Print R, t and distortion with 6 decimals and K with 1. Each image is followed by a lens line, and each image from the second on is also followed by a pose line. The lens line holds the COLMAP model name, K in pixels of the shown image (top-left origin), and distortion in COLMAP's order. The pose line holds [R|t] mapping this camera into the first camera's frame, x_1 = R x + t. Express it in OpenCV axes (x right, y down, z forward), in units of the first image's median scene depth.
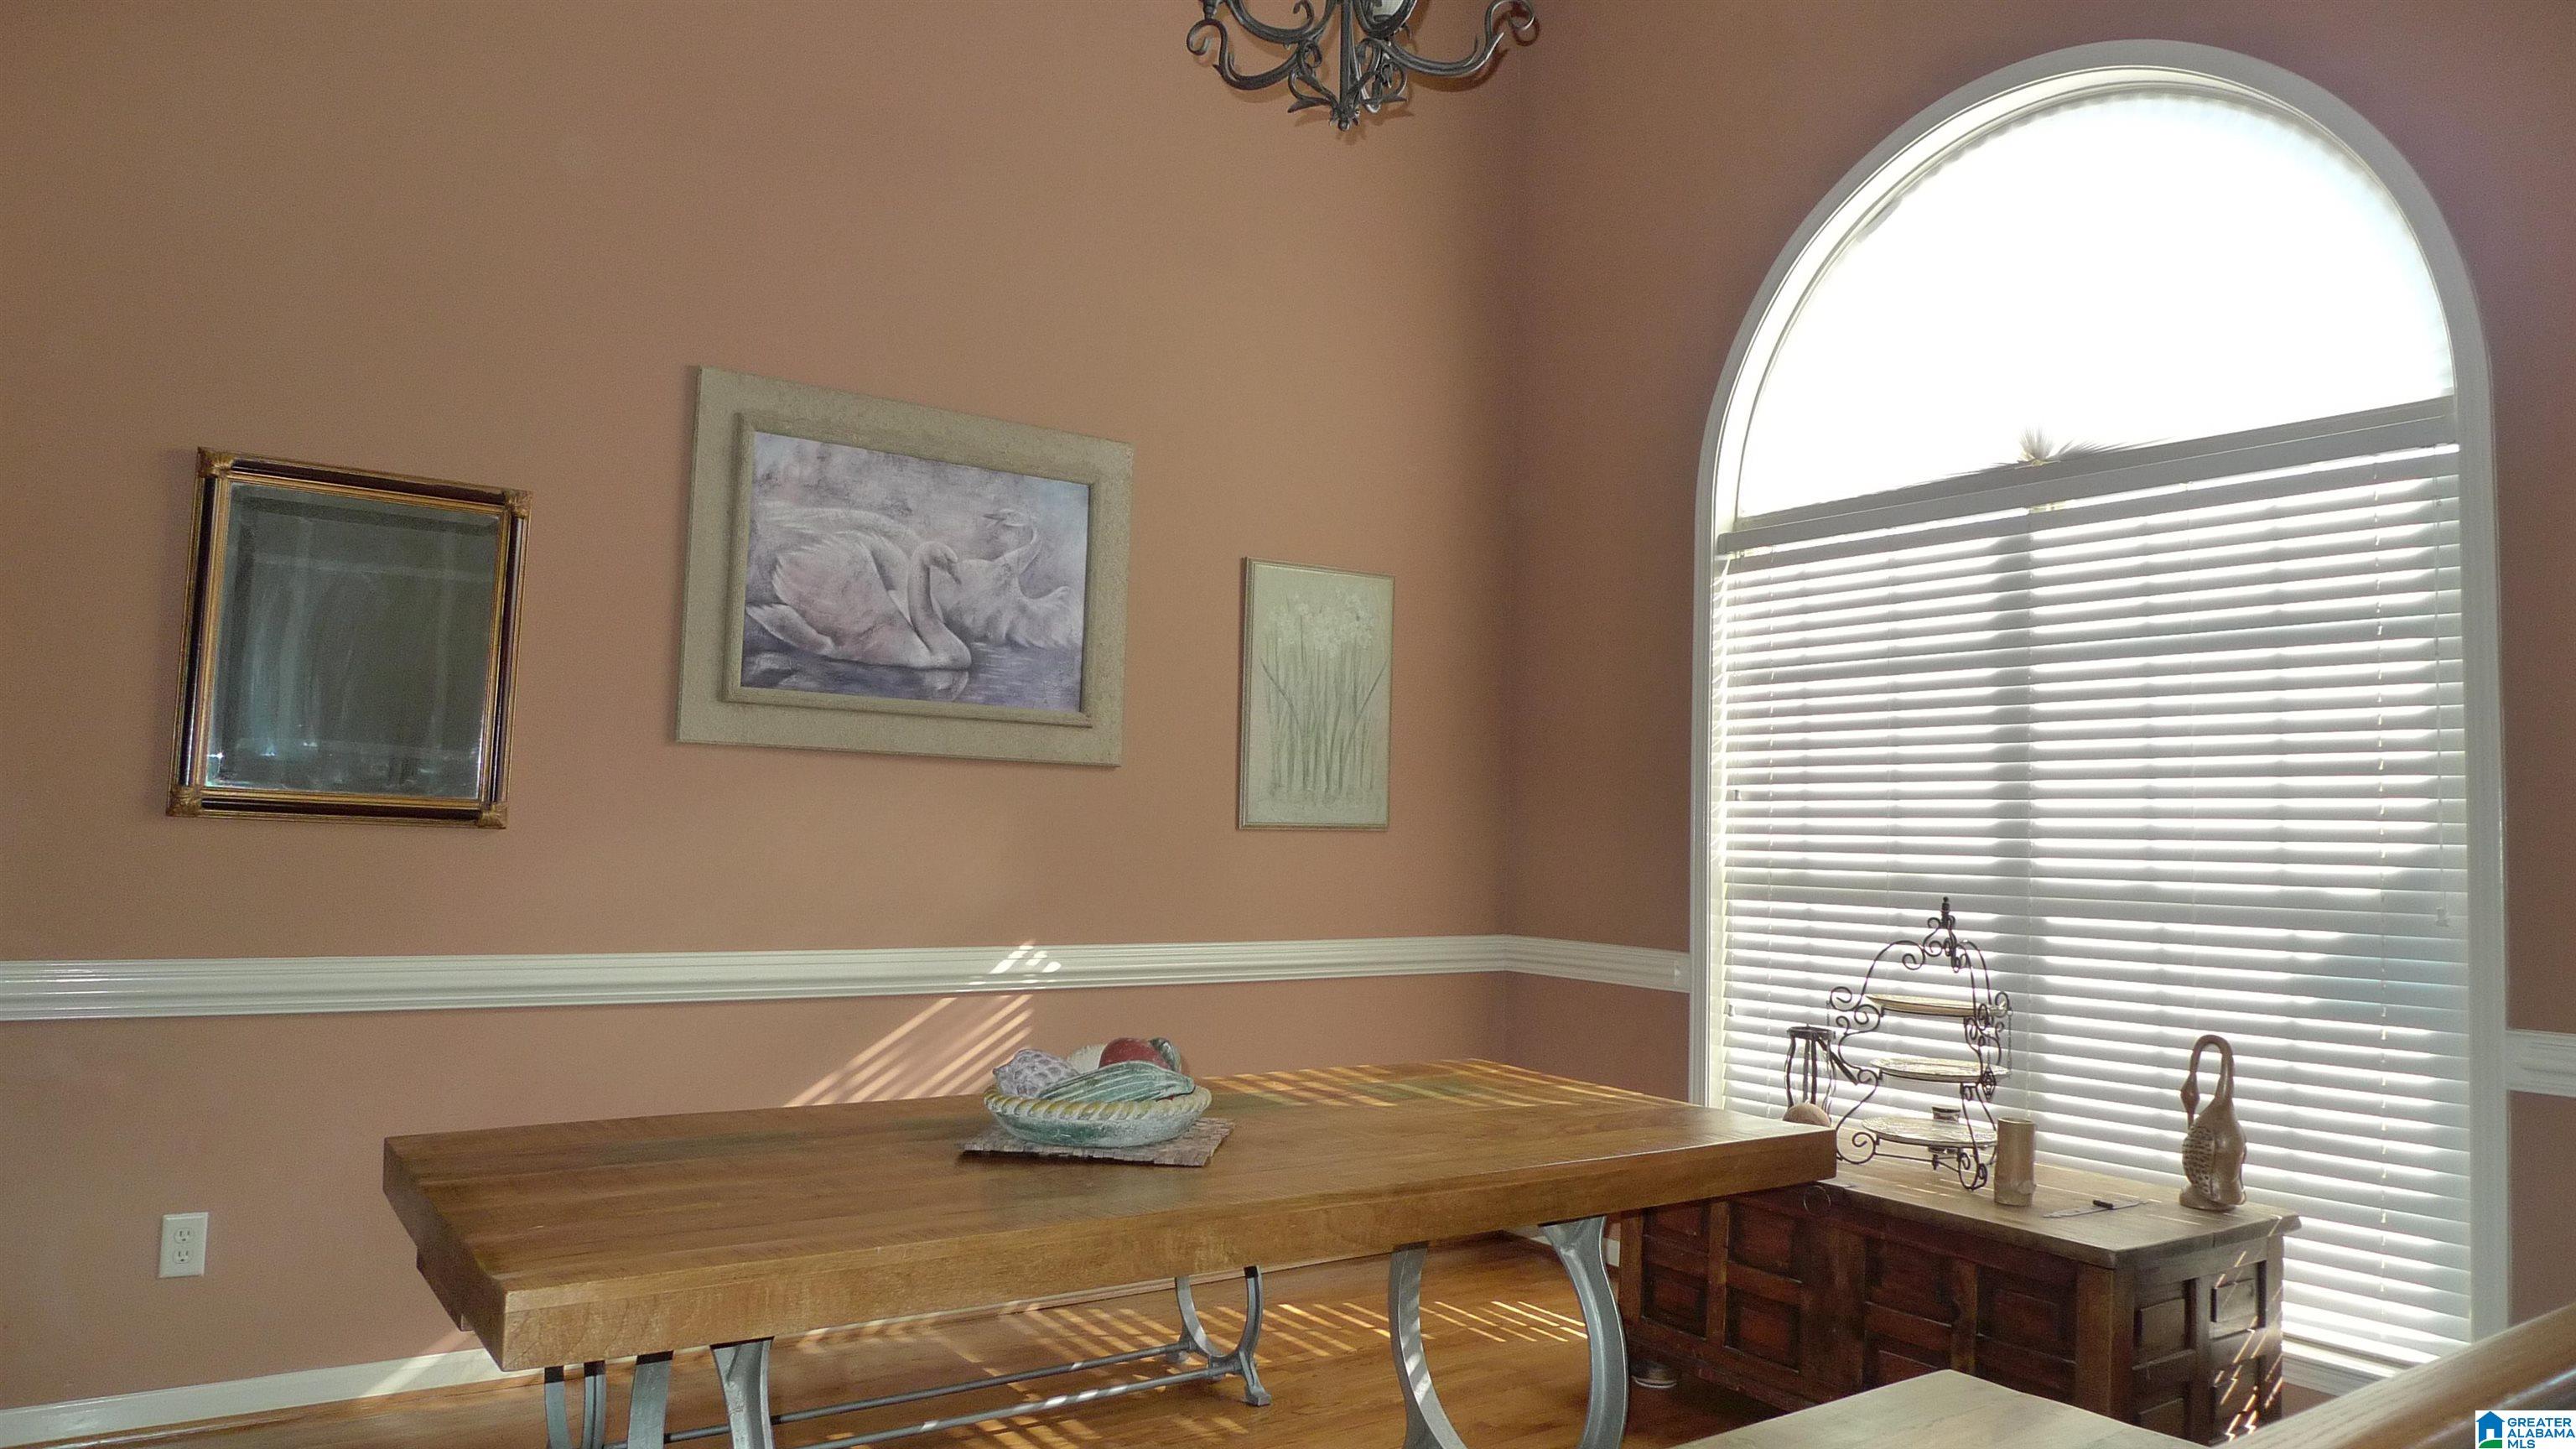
lens RADIAL K [[1679.9, 0, 1289.3], [0, 1679.9, 712.3], [0, 0, 1]] dist [-0.000681, -0.000948]
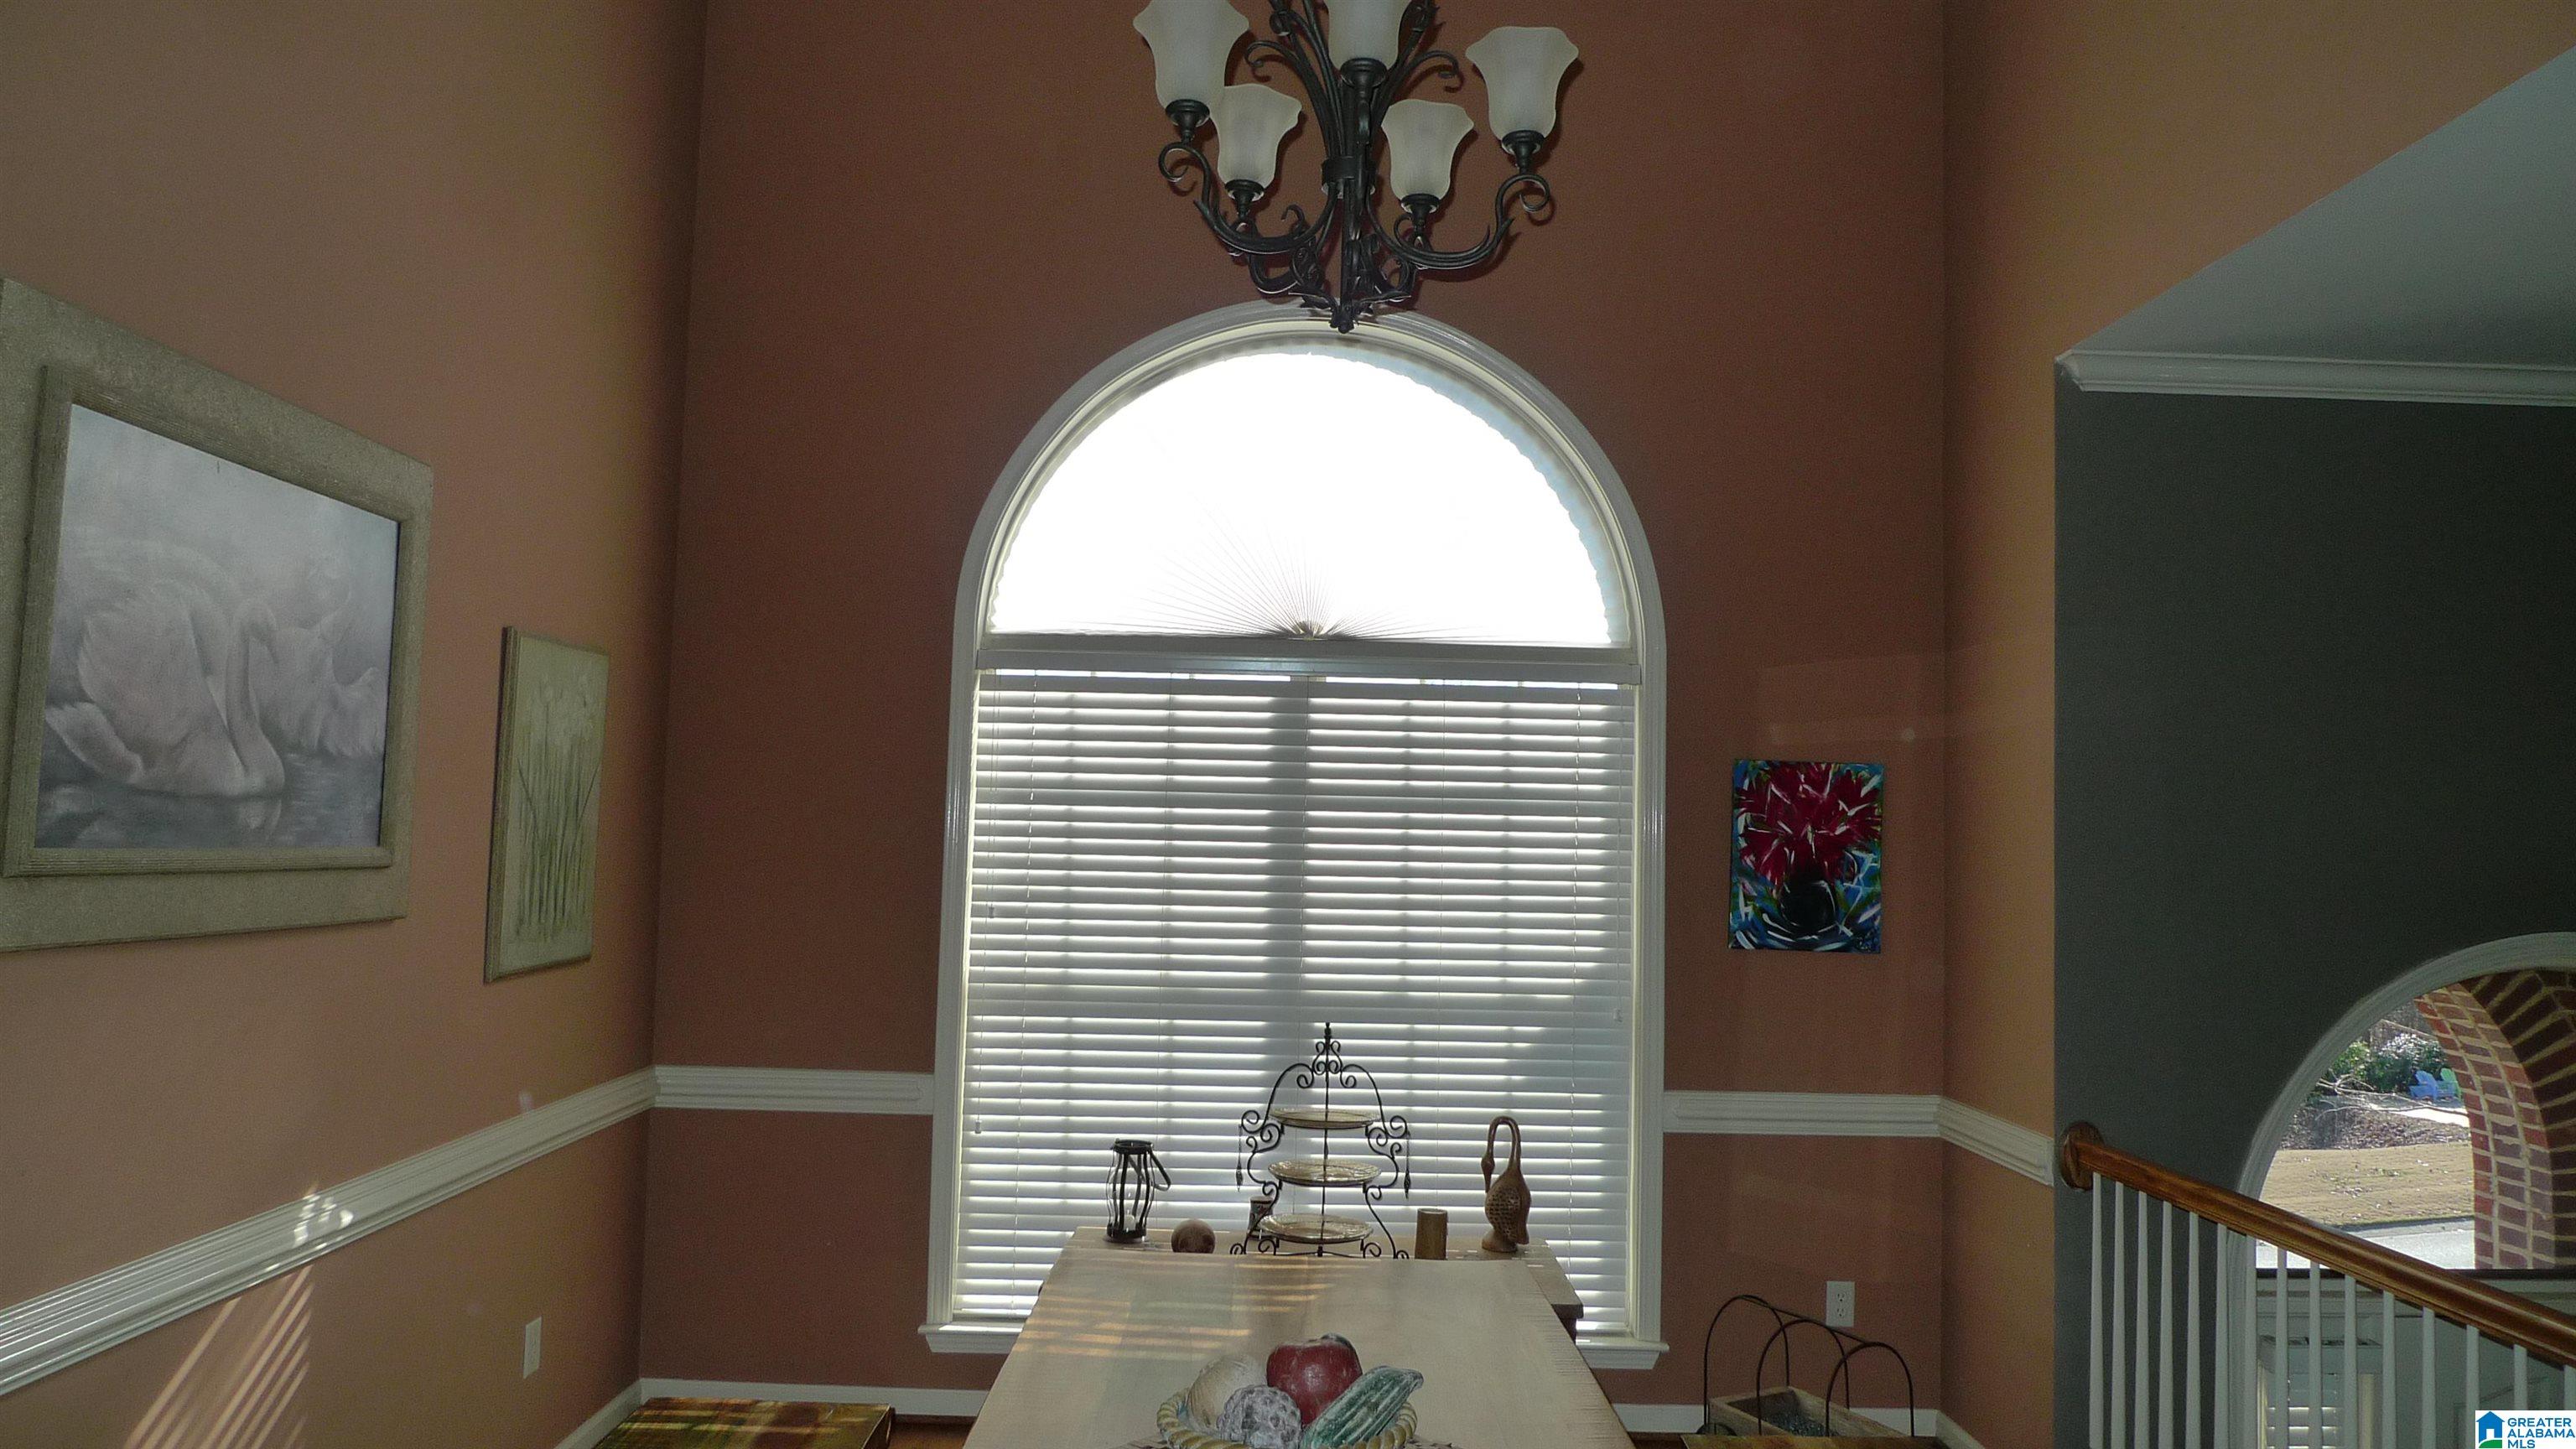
lens RADIAL K [[1701.1, 0, 1288.0], [0, 1701.1, 724.5], [0, 0, 1]] dist [-0.032458, -0.003998]
pose [[0.562752, 0.039334, 0.825689, -0.546510], [-0.065588, 0.997843, -0.002832, -0.082084], [-0.824020, -0.052562, 0.564118, 0.326263]]
